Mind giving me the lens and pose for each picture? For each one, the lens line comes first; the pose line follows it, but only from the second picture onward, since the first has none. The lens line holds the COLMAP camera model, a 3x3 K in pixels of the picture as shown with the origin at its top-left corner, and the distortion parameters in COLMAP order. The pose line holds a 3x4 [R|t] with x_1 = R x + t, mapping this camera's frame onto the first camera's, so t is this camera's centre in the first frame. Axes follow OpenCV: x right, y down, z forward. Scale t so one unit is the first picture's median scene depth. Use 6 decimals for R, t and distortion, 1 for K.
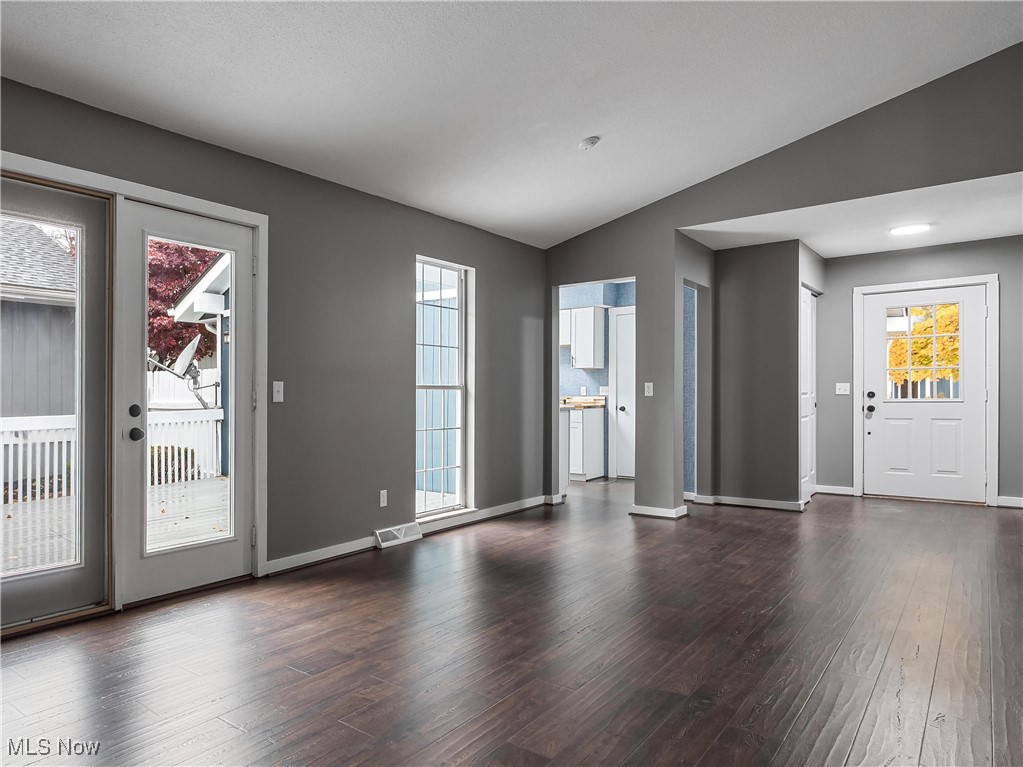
lens RADIAL K [[596.4, 0, 385.0], [0, 596.4, 402.0], [0, 0, 1]] dist [-0.028562, 0.002104]
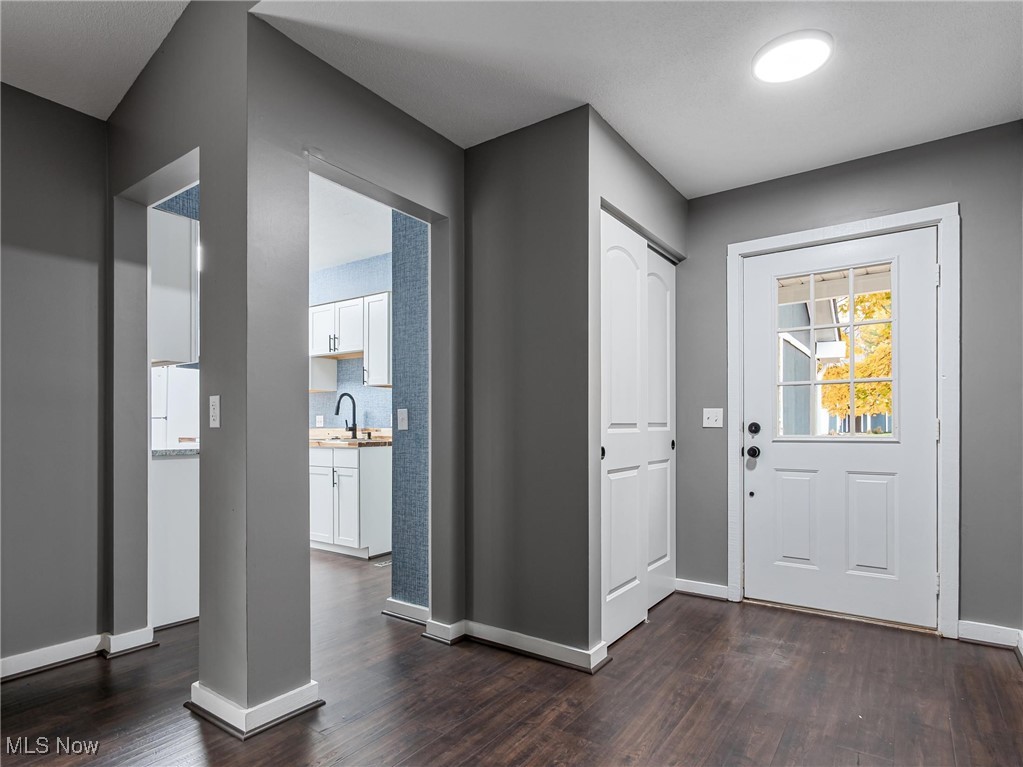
lens RADIAL K [[564.7, 0, 485.5], [0, 564.7, 426.5], [0, 0, 1]] dist [-0.017025, 0.002040]
pose [[0.988758, 0.008017, 0.149307, 0.479478], [-0.006393, 0.999915, -0.011351, -0.005972], [-0.149386, 0.010269, 0.988726, 0.483571]]
